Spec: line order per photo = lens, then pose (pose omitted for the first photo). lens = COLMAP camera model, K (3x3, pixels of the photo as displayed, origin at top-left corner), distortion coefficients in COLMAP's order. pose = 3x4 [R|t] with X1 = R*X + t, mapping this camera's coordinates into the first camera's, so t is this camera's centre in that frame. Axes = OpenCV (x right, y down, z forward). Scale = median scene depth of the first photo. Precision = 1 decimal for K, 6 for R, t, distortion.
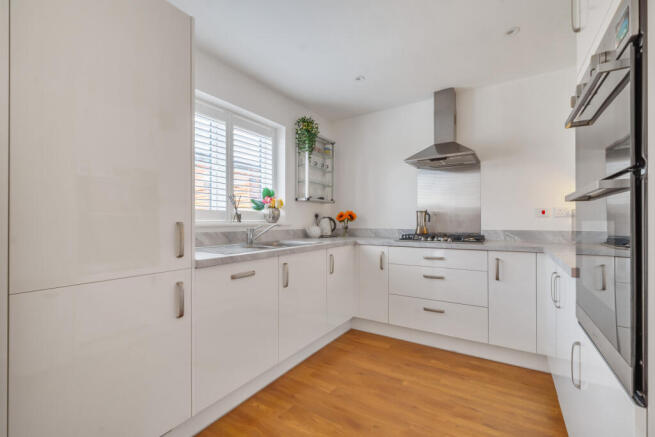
lens RADIAL K [[286.7, 0, 327.7], [0, 286.7, 219.9], [0, 0, 1]] dist [0.015484, 0.001753]
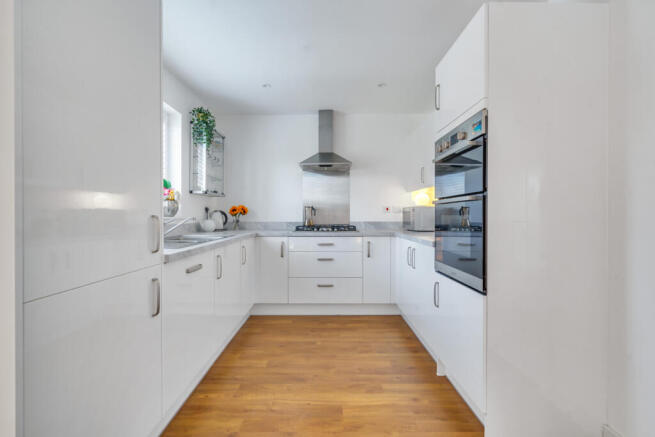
lens RADIAL K [[286.7, 0, 324.8], [0, 286.7, 215.9], [0, 0, 1]] dist [0.015484, 0.001753]
pose [[0.843931, 0.000335, 0.536451, -0.281823], [-0.004091, 0.999975, 0.005810, 0.000791], [-0.536436, -0.007098, 0.843911, -0.052967]]
